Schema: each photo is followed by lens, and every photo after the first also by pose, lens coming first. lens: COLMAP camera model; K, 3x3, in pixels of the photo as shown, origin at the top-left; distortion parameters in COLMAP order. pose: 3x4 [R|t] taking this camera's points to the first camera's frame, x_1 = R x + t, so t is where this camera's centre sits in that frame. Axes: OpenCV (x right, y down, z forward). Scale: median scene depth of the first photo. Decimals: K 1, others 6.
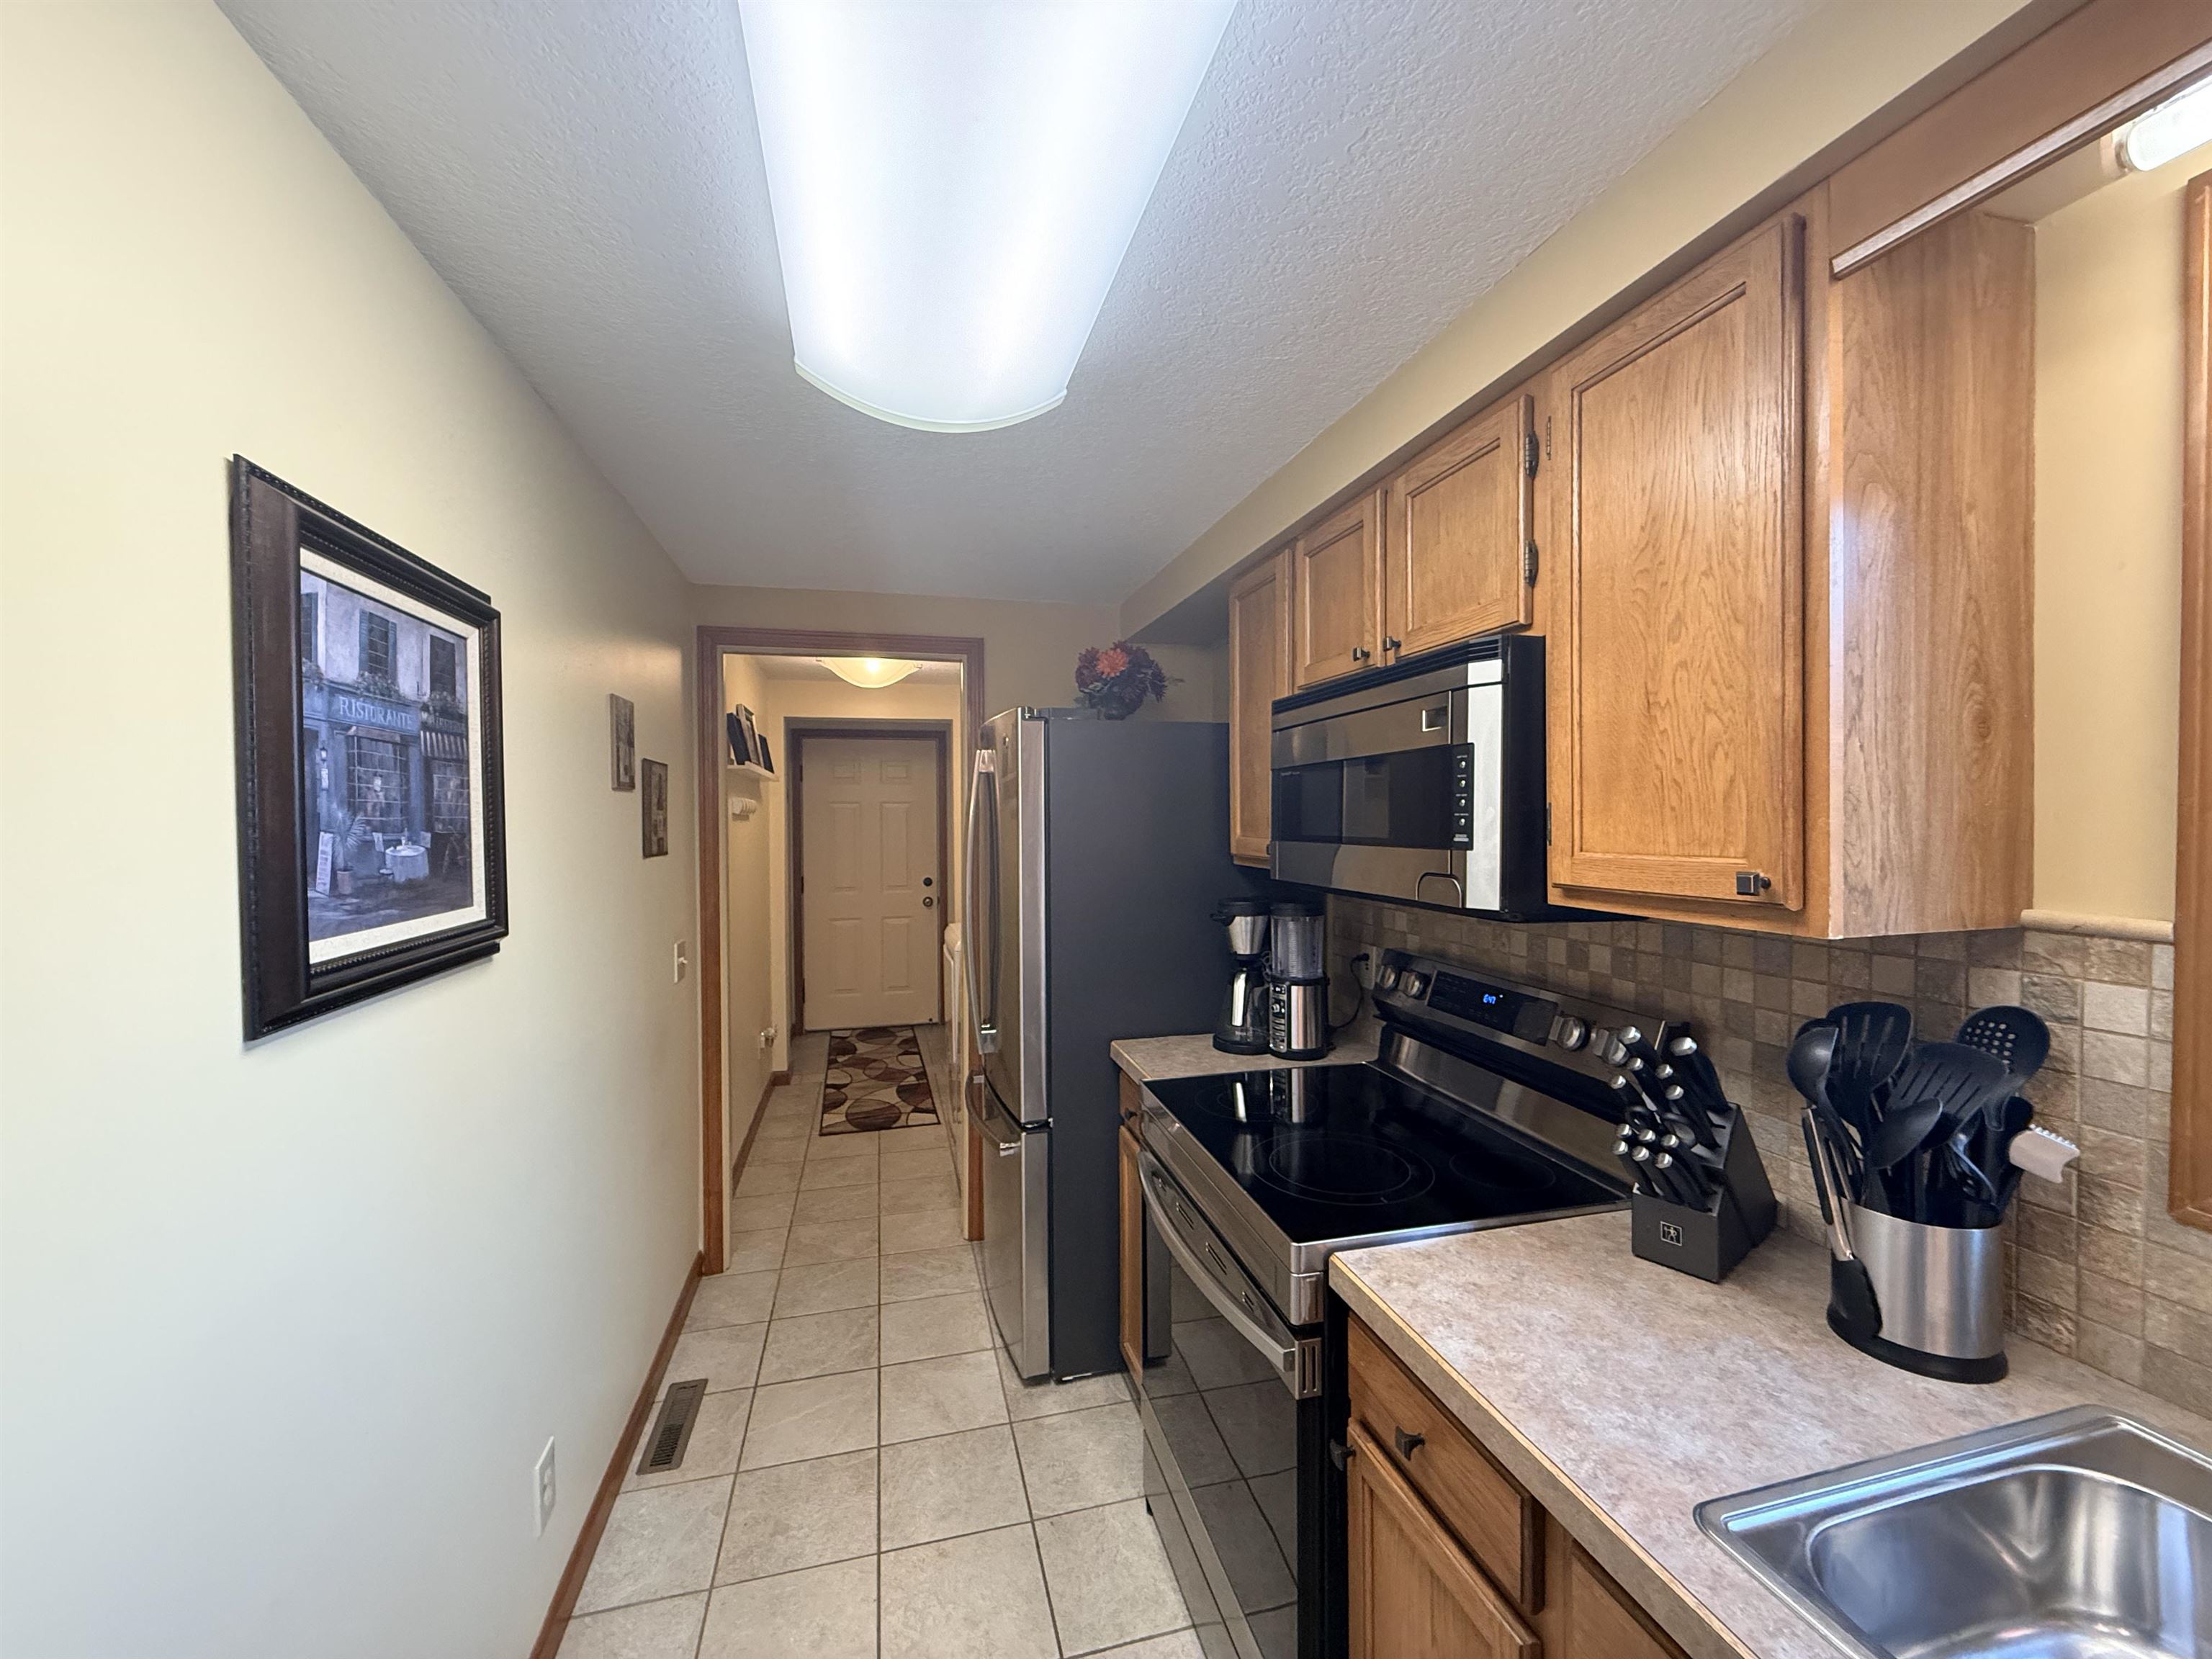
lens RADIAL K [[877.1, 0, 1106.0], [0, 877.1, 829.5], [0, 0, 1]] dist [-0.000617, -0.000166]
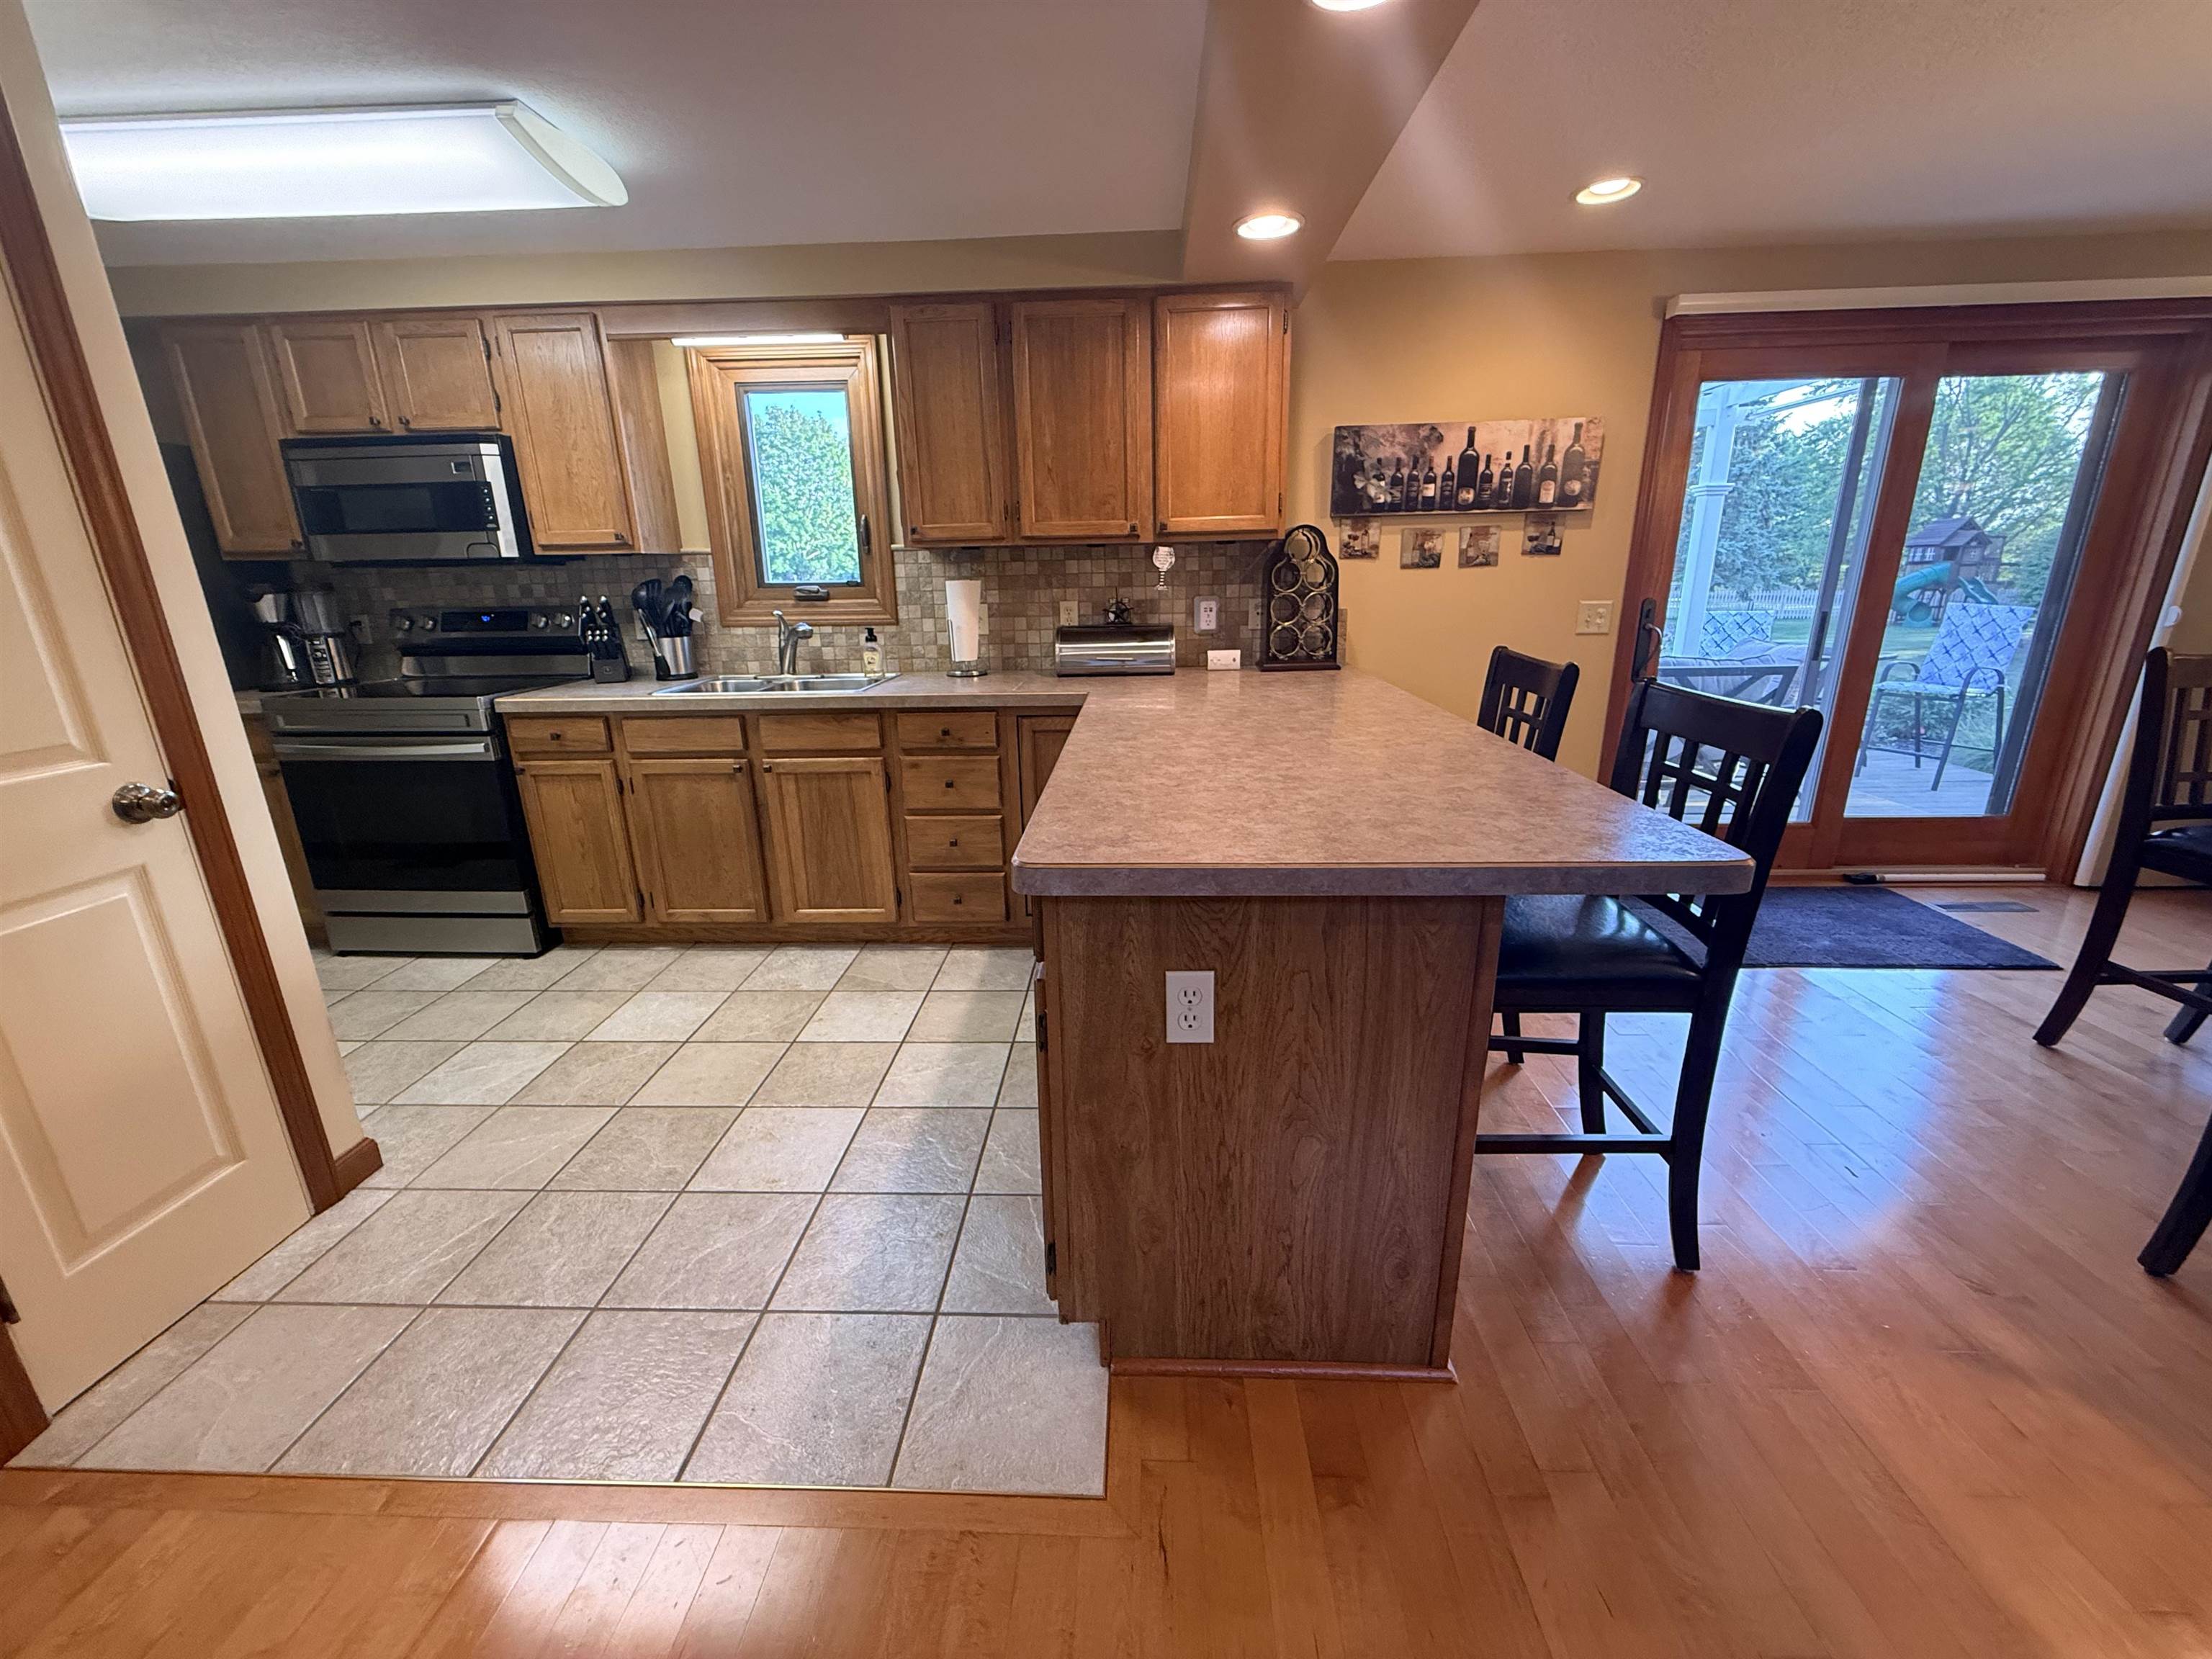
lens RADIAL K [[877.1, 0, 1106.0], [0, 877.1, 829.5], [0, 0, 1]] dist [-0.000617, -0.000166]
pose [[0.293230, -0.271042, 0.916816, -1.515905], [0.026105, 0.960883, 0.275720, 0.193385], [-0.955685, -0.056916, 0.288836, -1.305762]]
